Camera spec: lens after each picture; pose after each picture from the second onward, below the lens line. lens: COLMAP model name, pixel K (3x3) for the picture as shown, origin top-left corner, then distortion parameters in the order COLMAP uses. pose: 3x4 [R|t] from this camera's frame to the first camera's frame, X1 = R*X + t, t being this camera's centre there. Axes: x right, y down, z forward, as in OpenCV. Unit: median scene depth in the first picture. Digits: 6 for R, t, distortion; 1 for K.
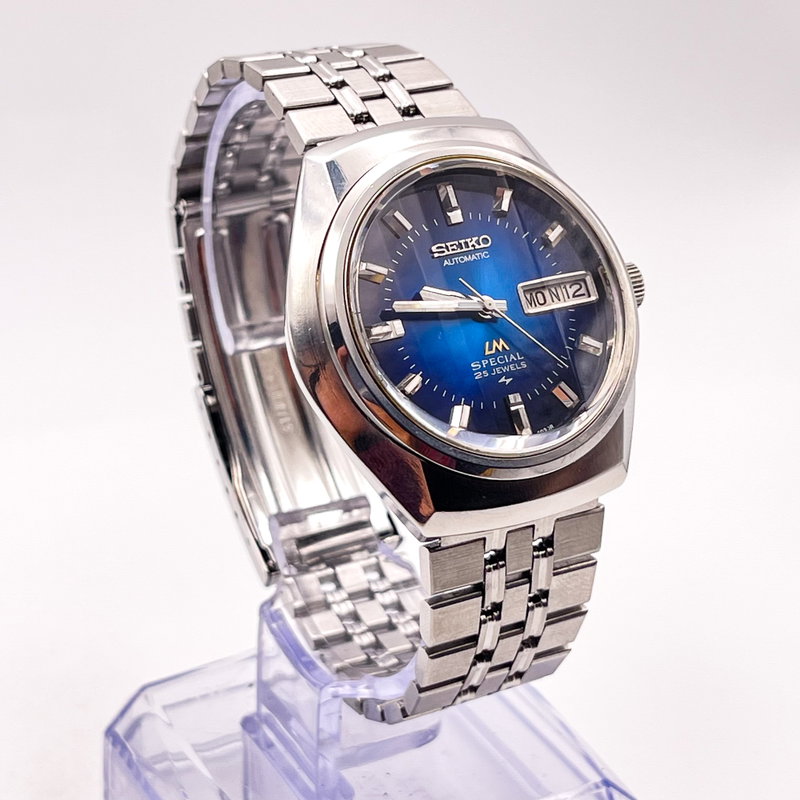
lens RADIAL K [[2060.3, 0, 402.9], [0, 2060.3, 403.6], [0, 0, 1]] dist [0.413239, 0.000000]
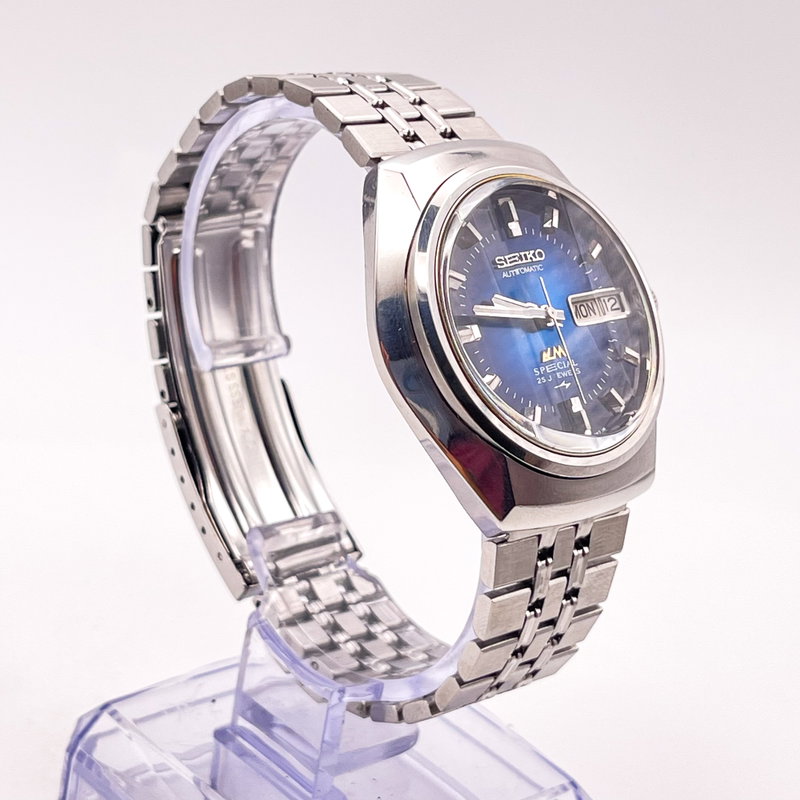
lens RADIAL K [[2060.3, 0, 398.3], [0, 2060.3, 402.7], [0, 0, 1]] dist [0.413239, 0.000000]
pose [[0.974461, 0.021988, 0.223478, -0.244507], [-0.011066, 0.998688, -0.050006, 0.046750], [-0.224284, 0.046256, 0.973425, -0.011917]]
